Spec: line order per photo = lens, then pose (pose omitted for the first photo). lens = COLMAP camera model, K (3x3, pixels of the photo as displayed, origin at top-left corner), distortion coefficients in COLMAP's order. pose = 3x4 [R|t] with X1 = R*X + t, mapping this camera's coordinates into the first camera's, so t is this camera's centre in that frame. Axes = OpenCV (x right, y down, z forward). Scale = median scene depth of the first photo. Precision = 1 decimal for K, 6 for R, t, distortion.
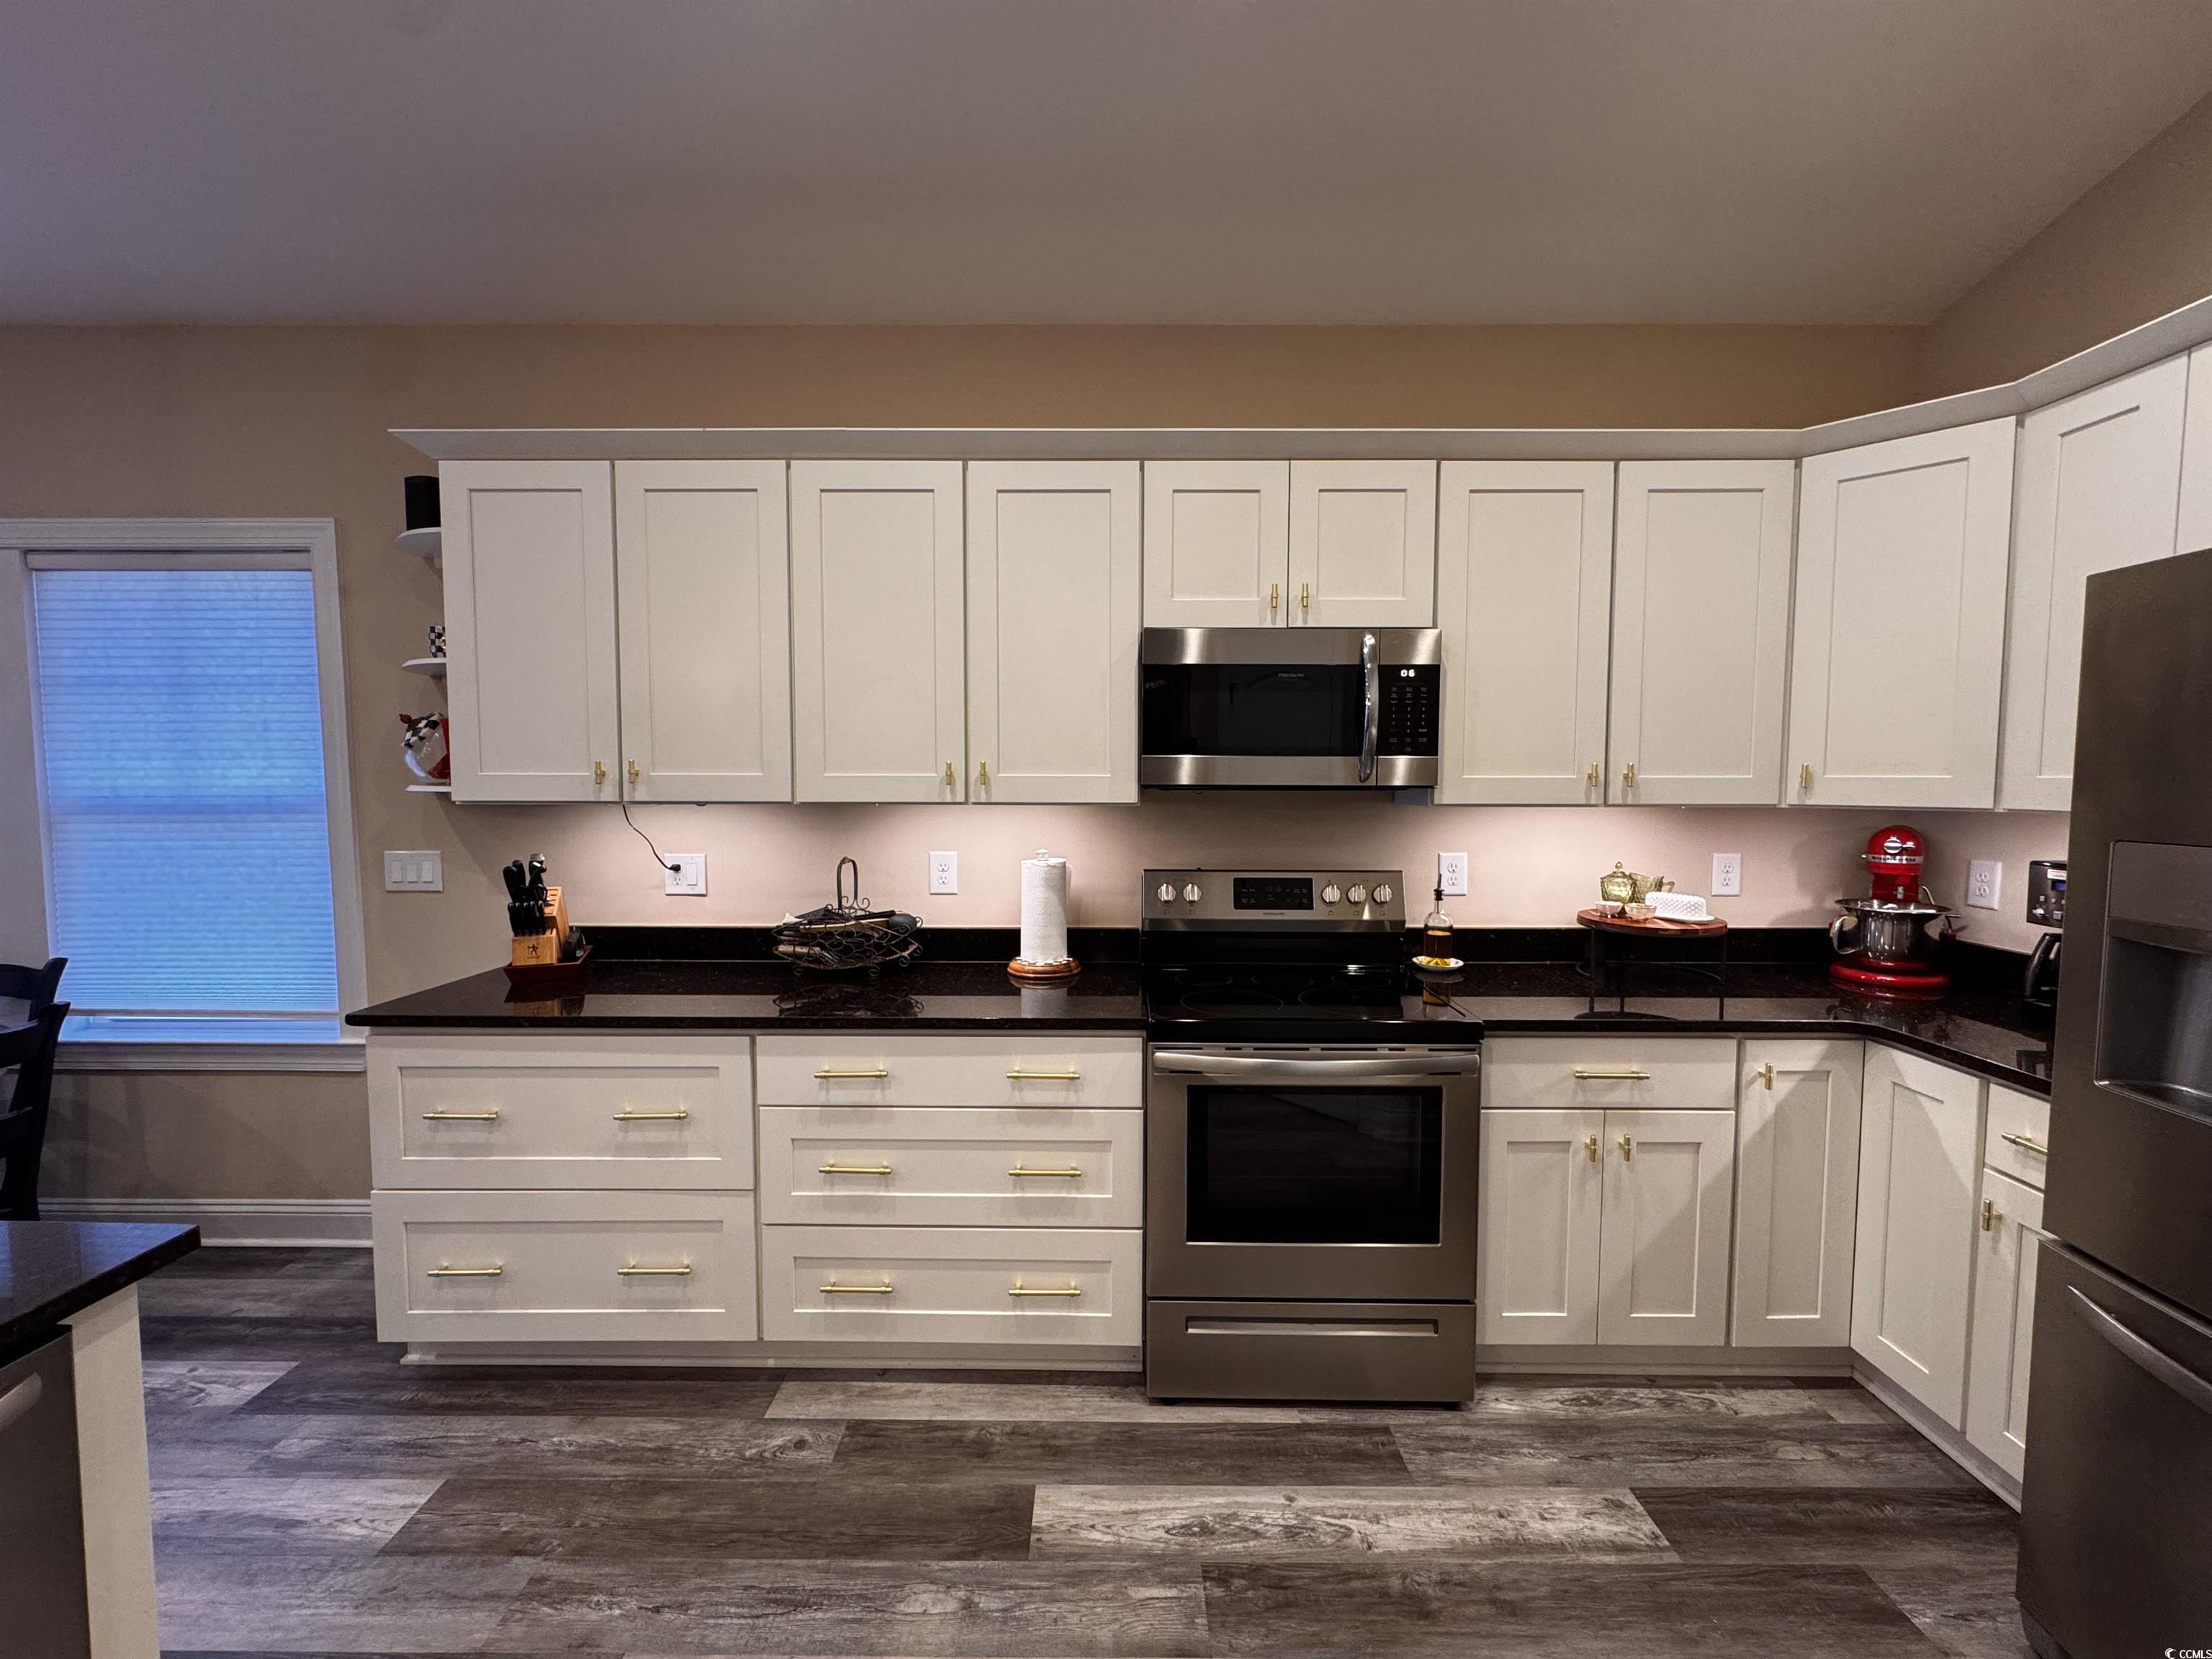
lens RADIAL K [[880.3, 0, 1105.7], [0, 880.3, 827.8], [0, 0, 1]] dist [-0.003039, 0.000113]
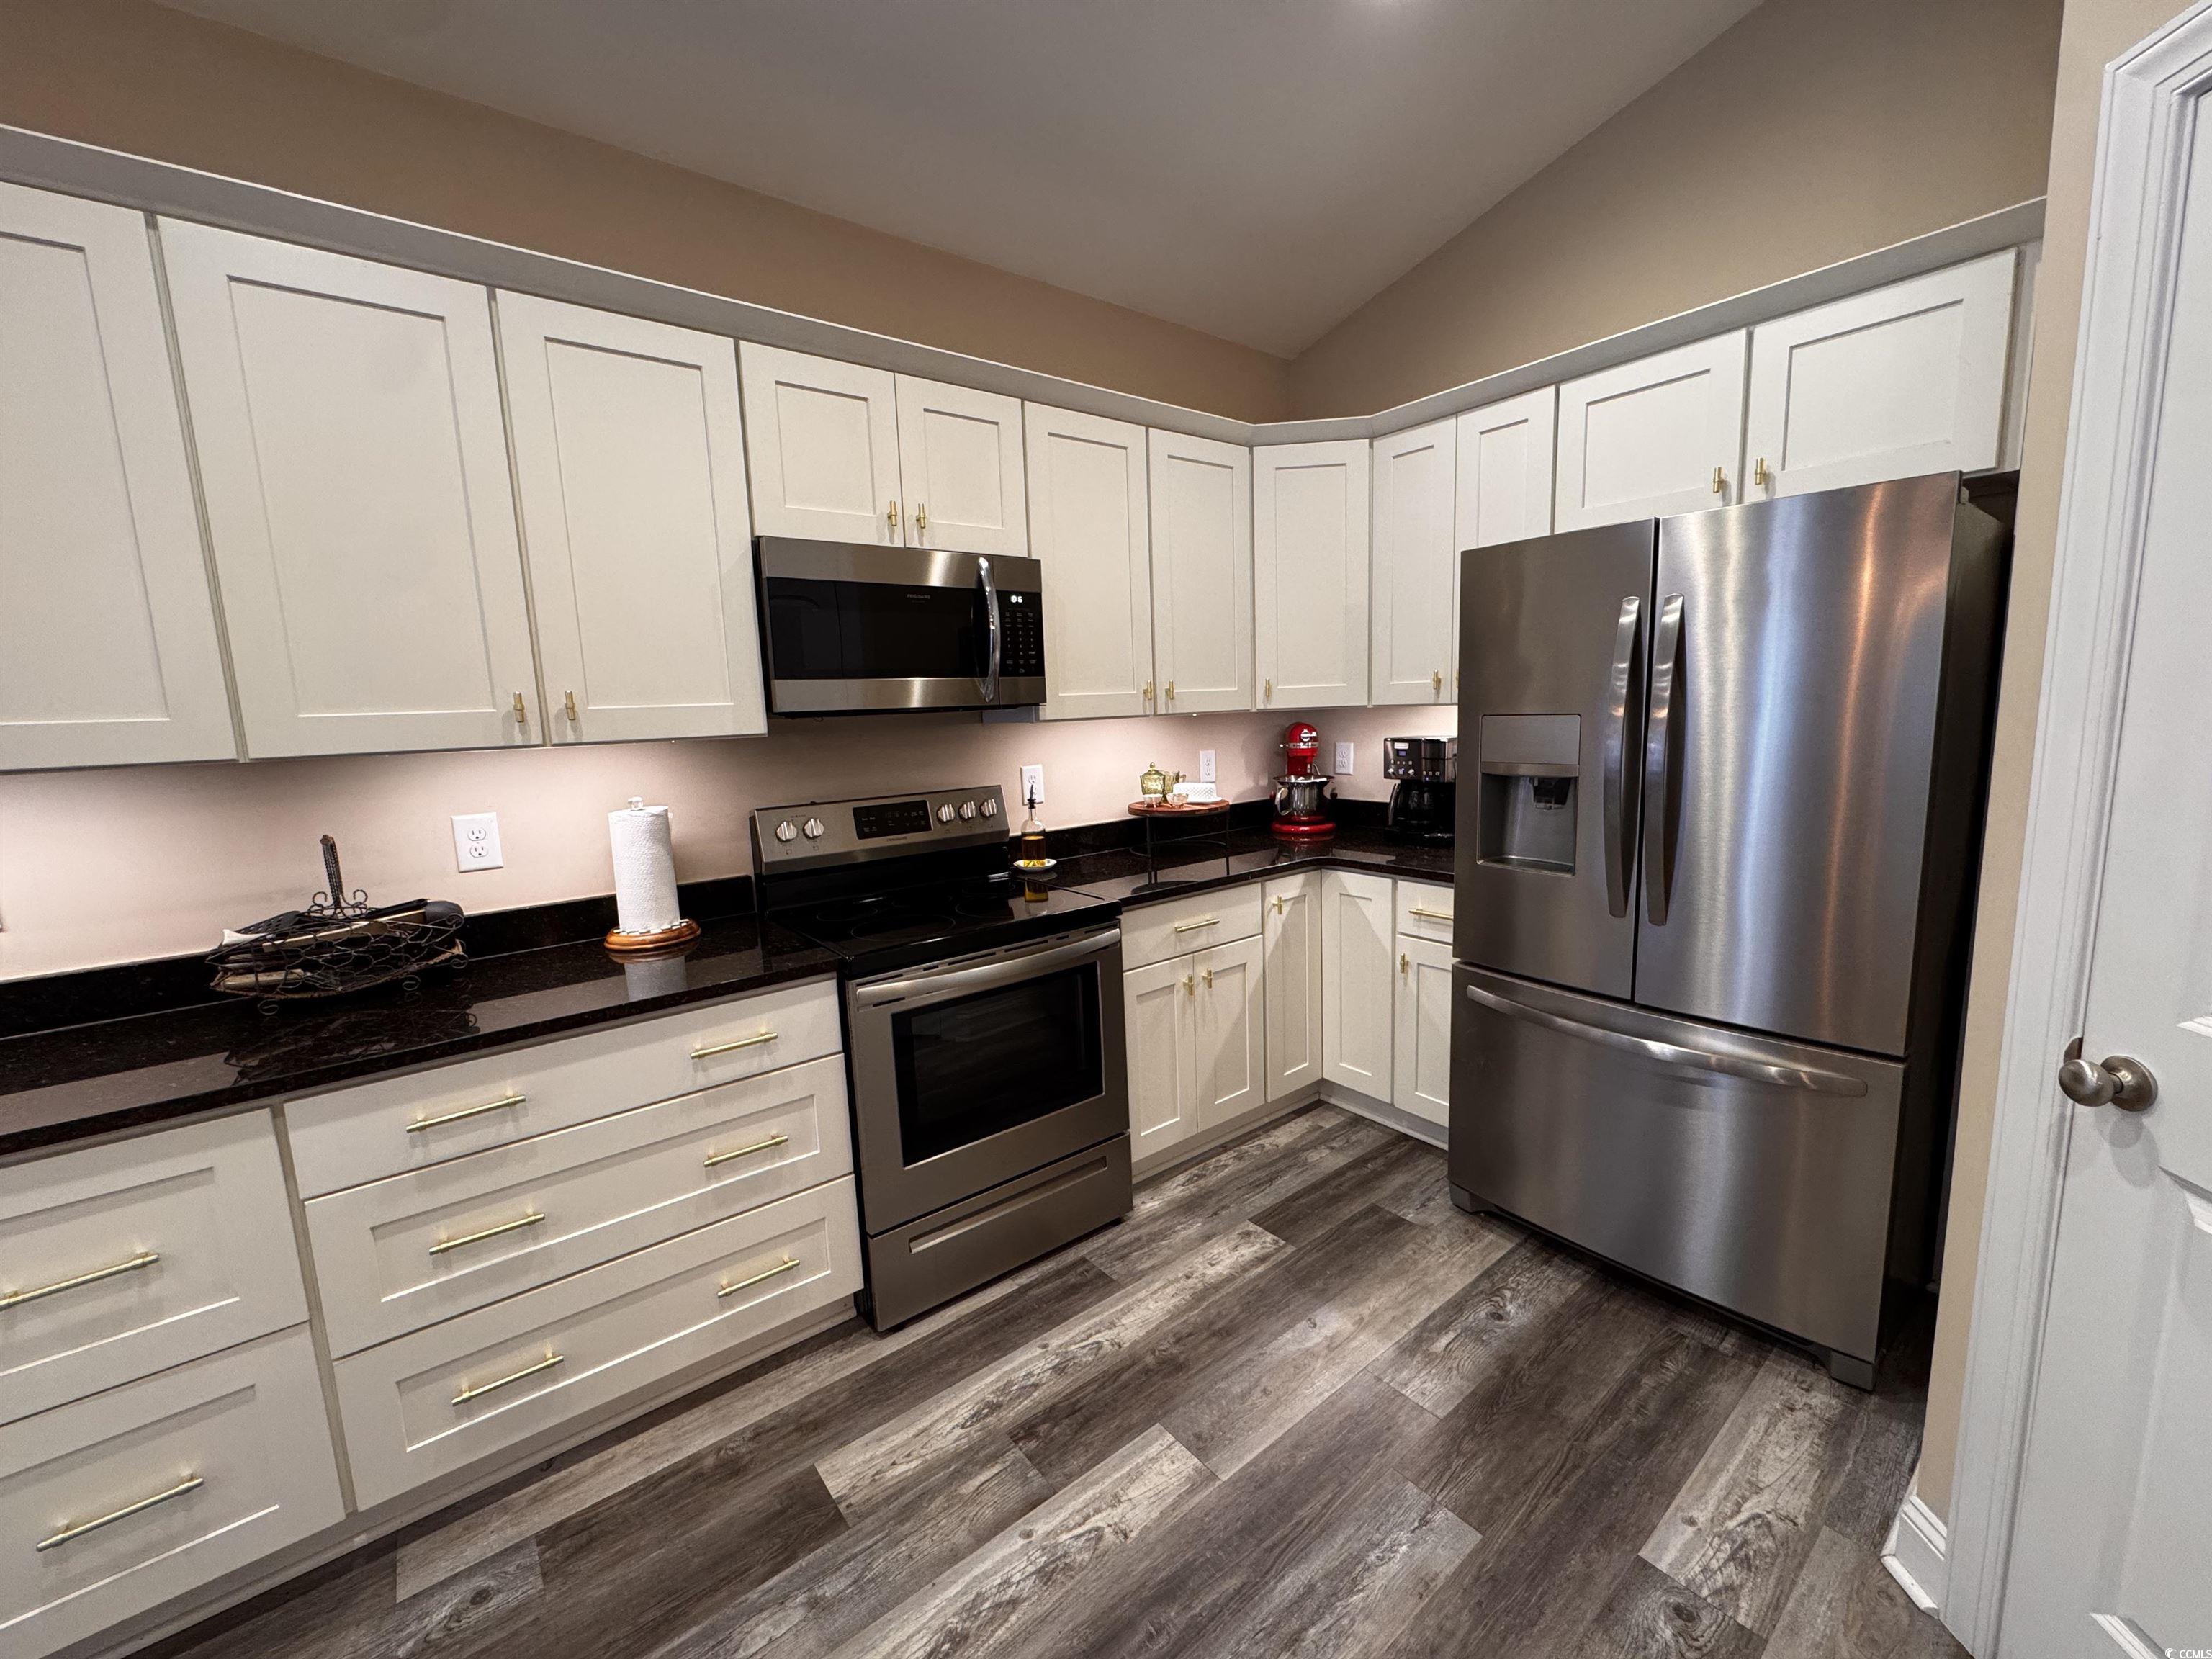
lens RADIAL K [[880.3, 0, 1105.7], [0, 880.3, 827.8], [0, 0, 1]] dist [-0.003039, 0.000113]
pose [[0.781161, -0.117933, 0.613090, -0.288291], [0.074504, 0.992589, 0.096004, 0.008007], [-0.619868, -0.029317, 0.784158, 0.082374]]
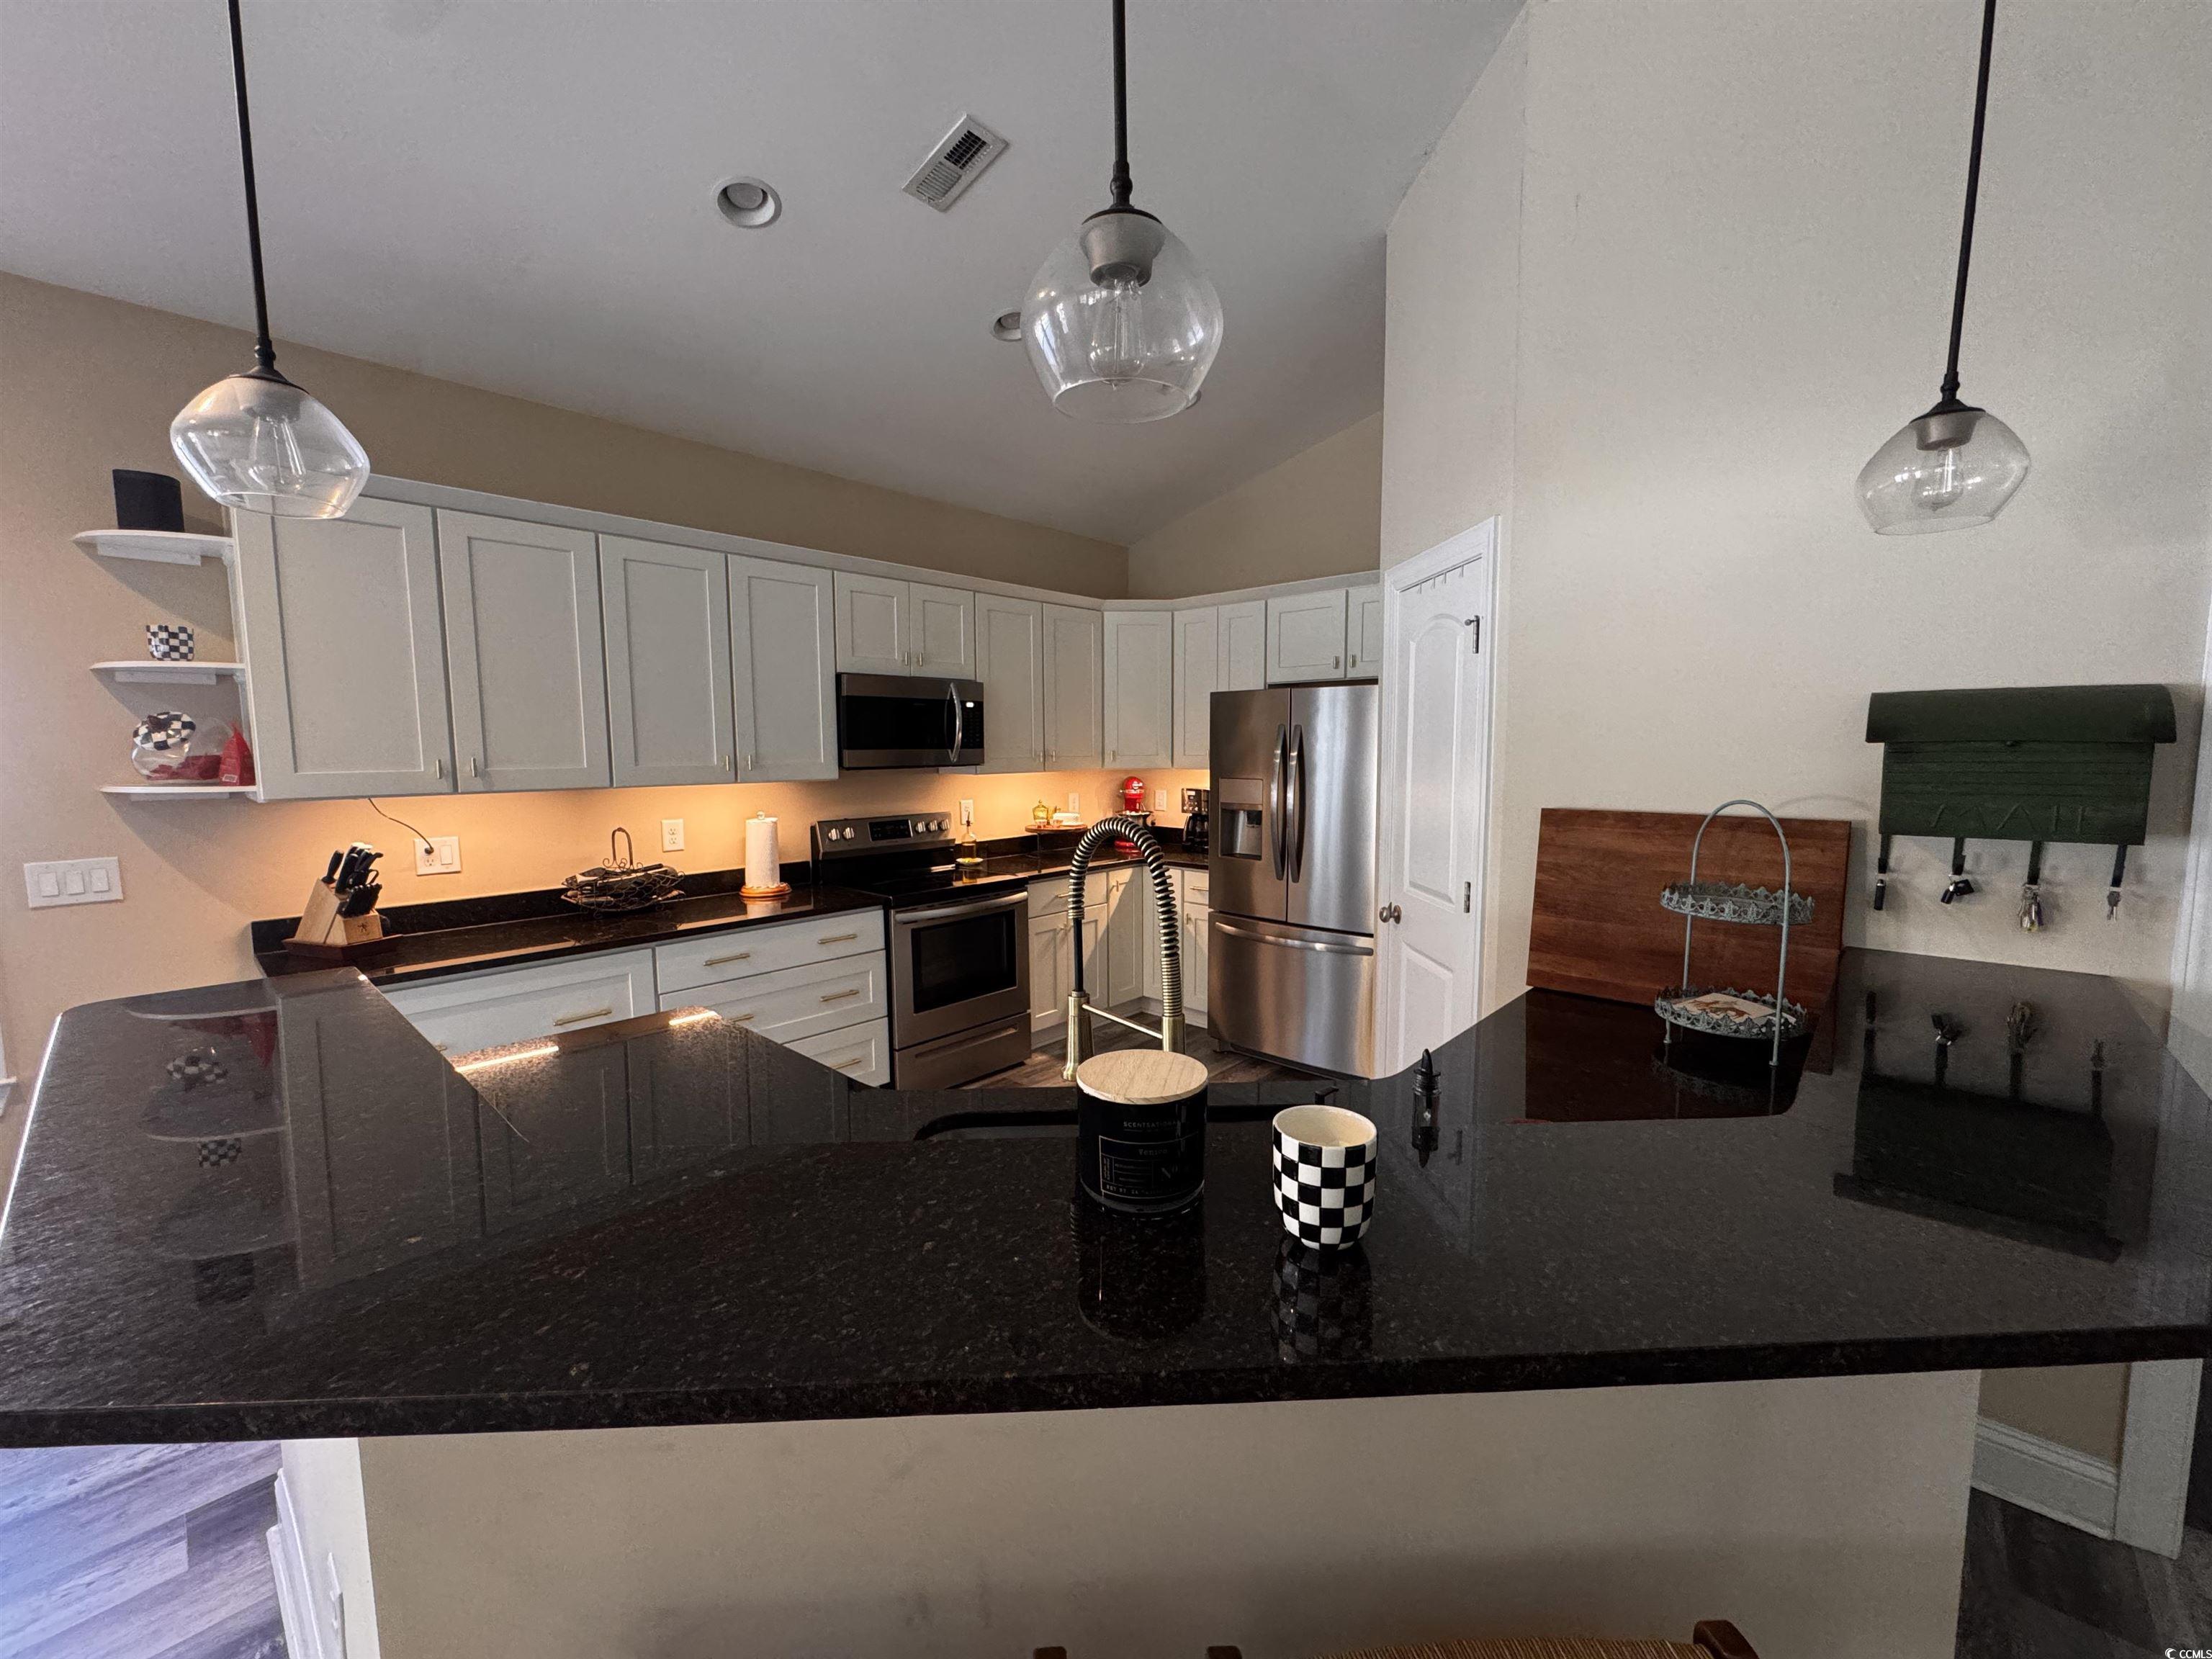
lens RADIAL K [[880.3, 0, 1105.7], [0, 880.3, 827.8], [0, 0, 1]] dist [-0.003039, 0.000113]
pose [[0.668146, -0.077090, 0.740025, -0.954290], [0.049996, 0.997022, 0.058722, -0.009128], [-0.742348, -0.002236, 0.670010, -0.525403]]
